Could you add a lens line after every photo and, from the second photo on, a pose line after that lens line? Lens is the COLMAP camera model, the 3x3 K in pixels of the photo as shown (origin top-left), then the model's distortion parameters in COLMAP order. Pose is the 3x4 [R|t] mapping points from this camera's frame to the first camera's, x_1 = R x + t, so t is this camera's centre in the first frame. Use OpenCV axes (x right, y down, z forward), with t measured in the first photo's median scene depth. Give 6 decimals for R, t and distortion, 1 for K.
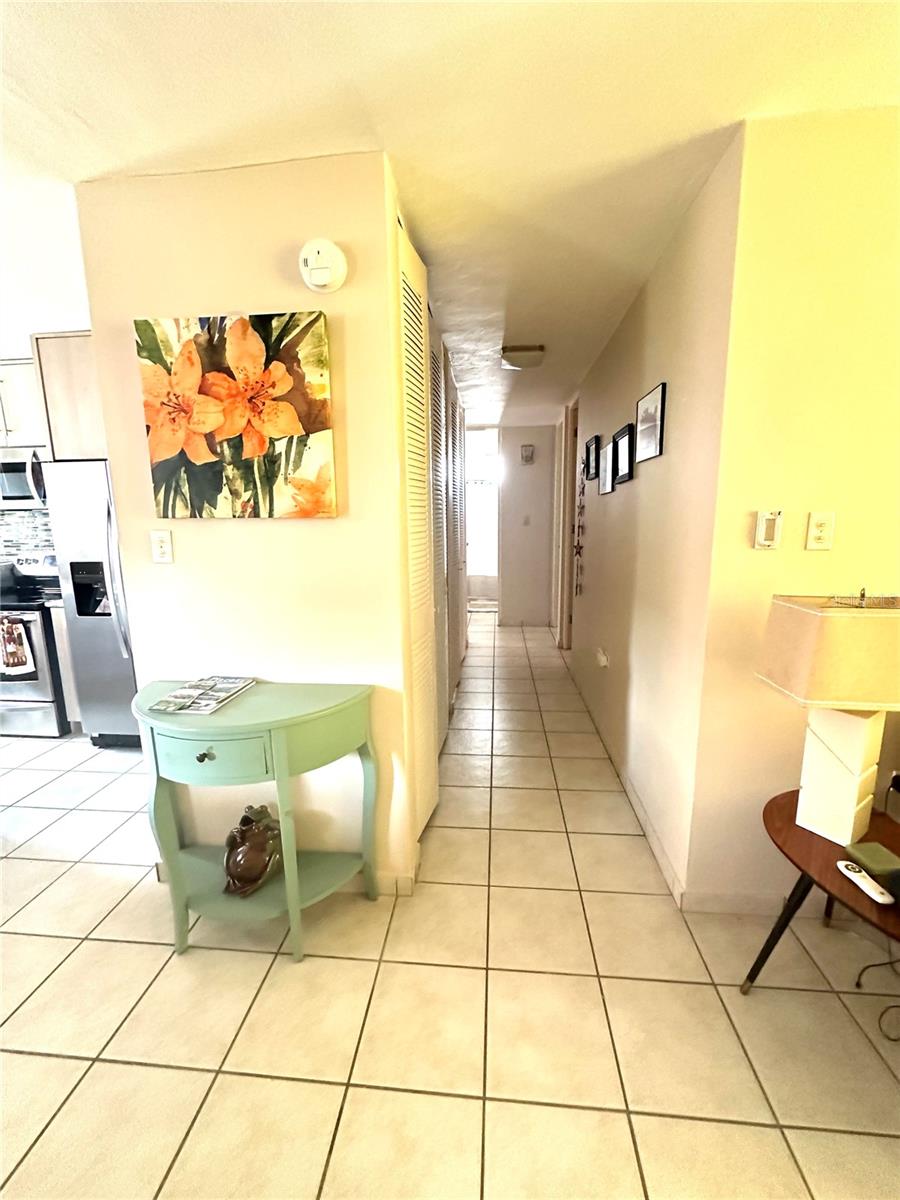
lens RADIAL K [[480.4, 0, 450.7], [0, 480.4, 599.8], [0, 0, 1]] dist [-0.005813, 0.001513]
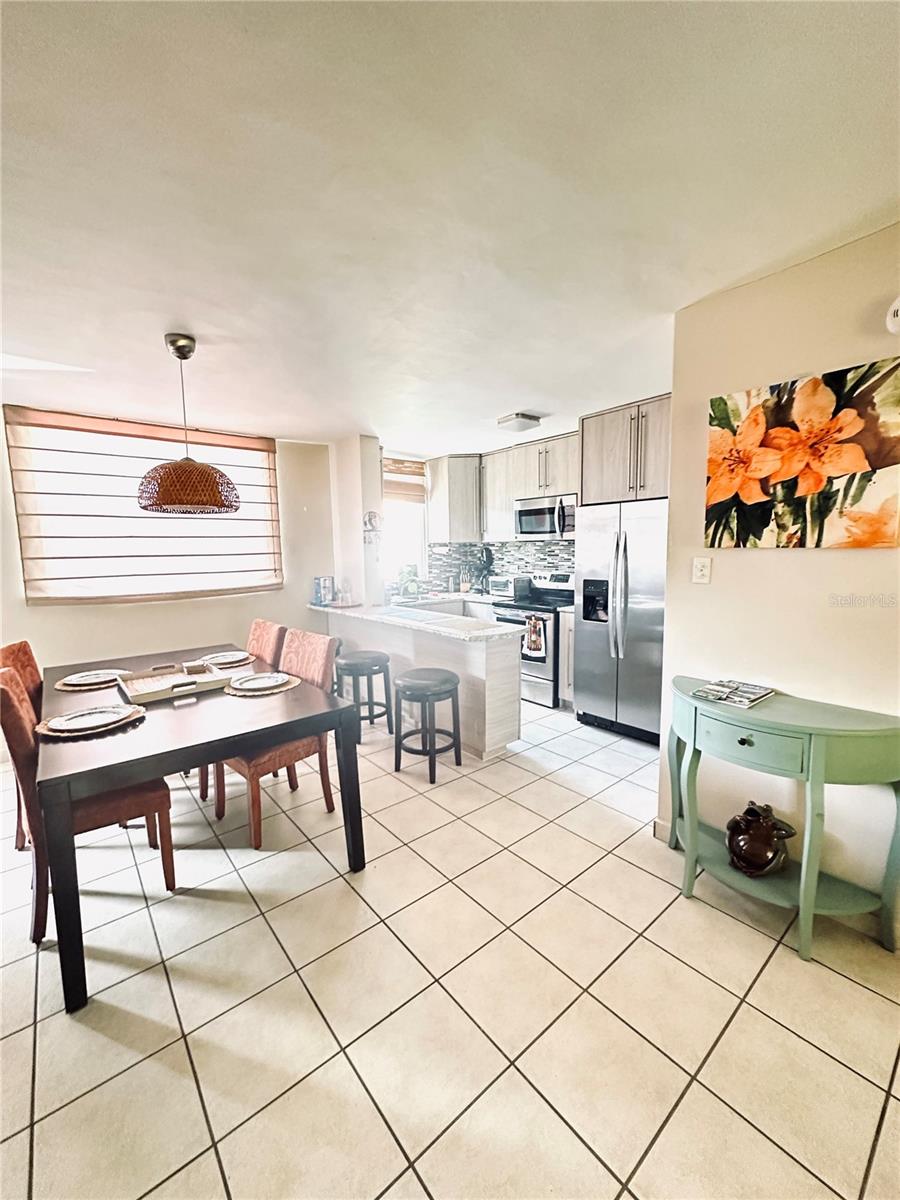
lens RADIAL K [[480.4, 0, 450.9], [0, 480.4, 599.5], [0, 0, 1]] dist [-0.005813, 0.001513]
pose [[0.707962, 0.077074, -0.702032, -0.186731], [-0.117745, 0.992996, -0.009722, 0.058998], [0.696366, 0.089543, 0.712079, -0.369932]]
